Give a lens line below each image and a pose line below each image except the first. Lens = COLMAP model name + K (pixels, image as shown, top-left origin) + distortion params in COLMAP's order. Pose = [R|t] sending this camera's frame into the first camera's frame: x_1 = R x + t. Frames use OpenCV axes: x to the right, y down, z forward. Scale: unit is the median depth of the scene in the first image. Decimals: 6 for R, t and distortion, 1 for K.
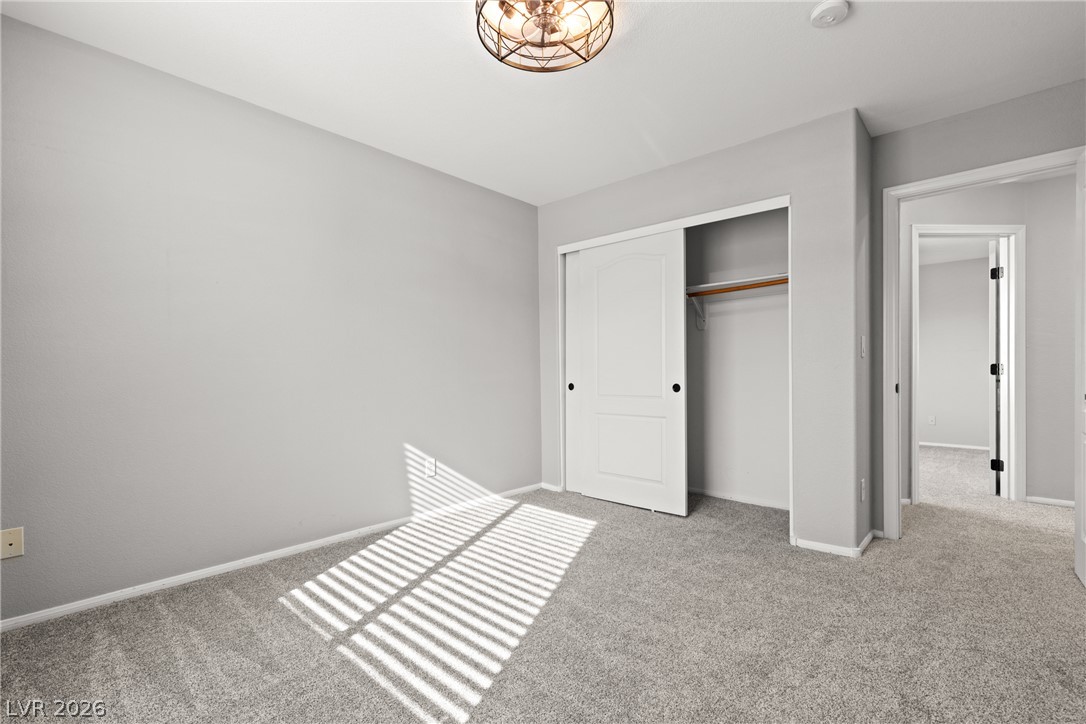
lens RADIAL K [[493.8, 0, 542.9], [0, 493.8, 368.6], [0, 0, 1]] dist [0.011305, -0.000948]
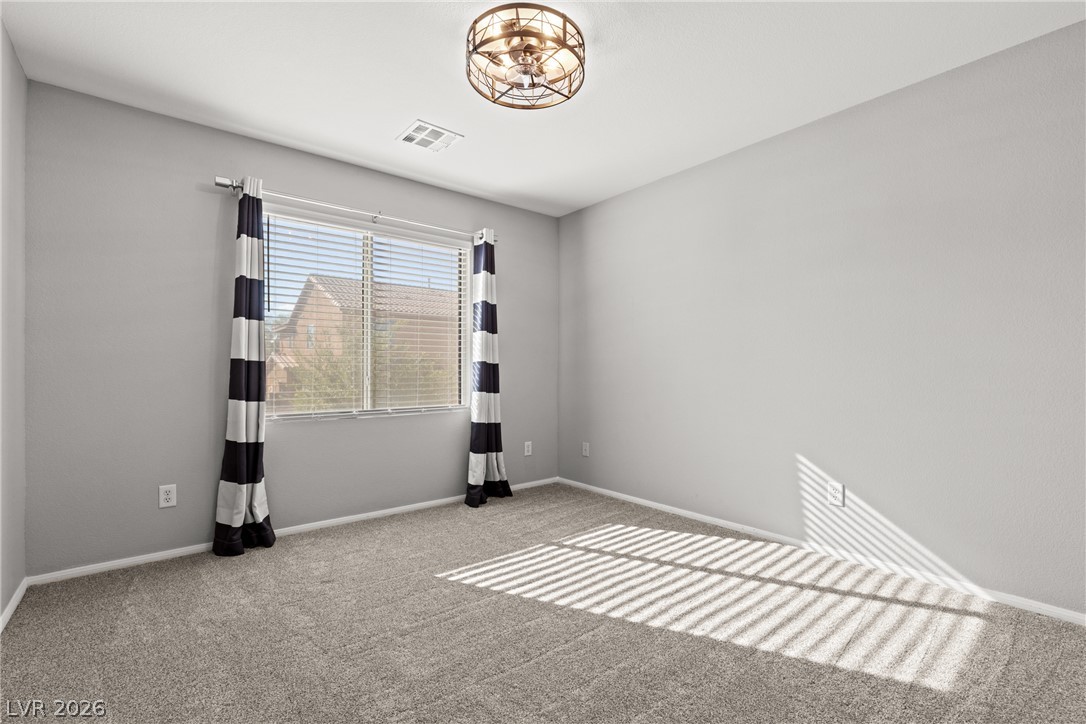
lens RADIAL K [[493.8, 0, 542.9], [0, 493.8, 362.3], [0, 0, 1]] dist [0.011305, -0.000948]
pose [[-0.139455, -0.005031, -0.990216, 0.741205], [0.004960, 0.999971, -0.005779, -0.007157], [0.990216, -0.005717, -0.139426, 0.785595]]
